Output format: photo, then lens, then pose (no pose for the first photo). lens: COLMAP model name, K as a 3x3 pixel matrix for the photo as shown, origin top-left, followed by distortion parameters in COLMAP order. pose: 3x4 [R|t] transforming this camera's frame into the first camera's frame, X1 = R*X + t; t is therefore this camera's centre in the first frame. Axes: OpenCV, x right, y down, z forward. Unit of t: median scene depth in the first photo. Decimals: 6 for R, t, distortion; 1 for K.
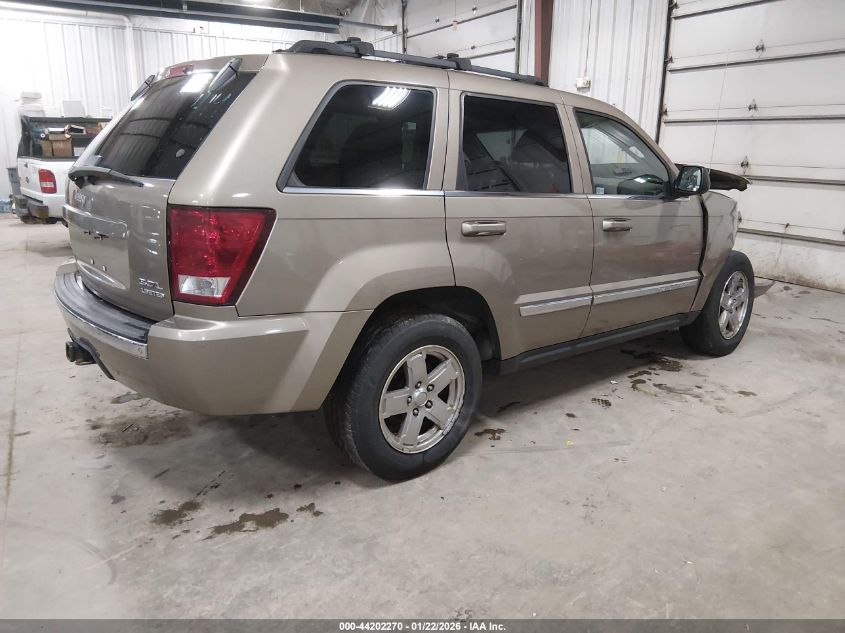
lens RADIAL K [[672.1, 0, 422.5], [0, 672.1, 316.5], [0, 0, 1]] dist [0.005889, -0.061865]
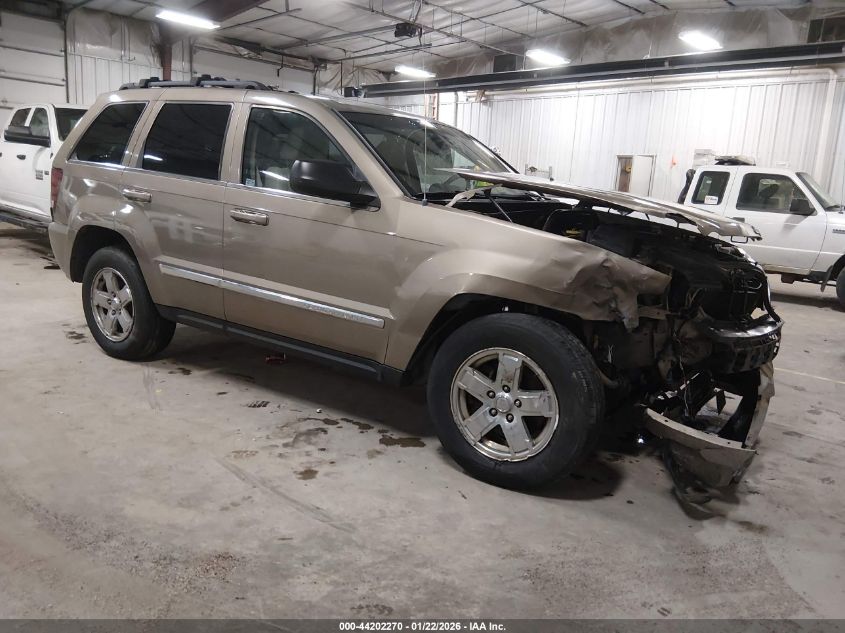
lens RADIAL K [[672.1, 0, 422.5], [0, 672.1, 316.5], [0, 0, 1]] dist [0.005889, -0.061865]
pose [[0.235208, 0.174394, -0.956172, 1.200465], [-0.283036, 0.953424, 0.104270, -0.155175], [0.929821, 0.246106, 0.273613, 0.916026]]
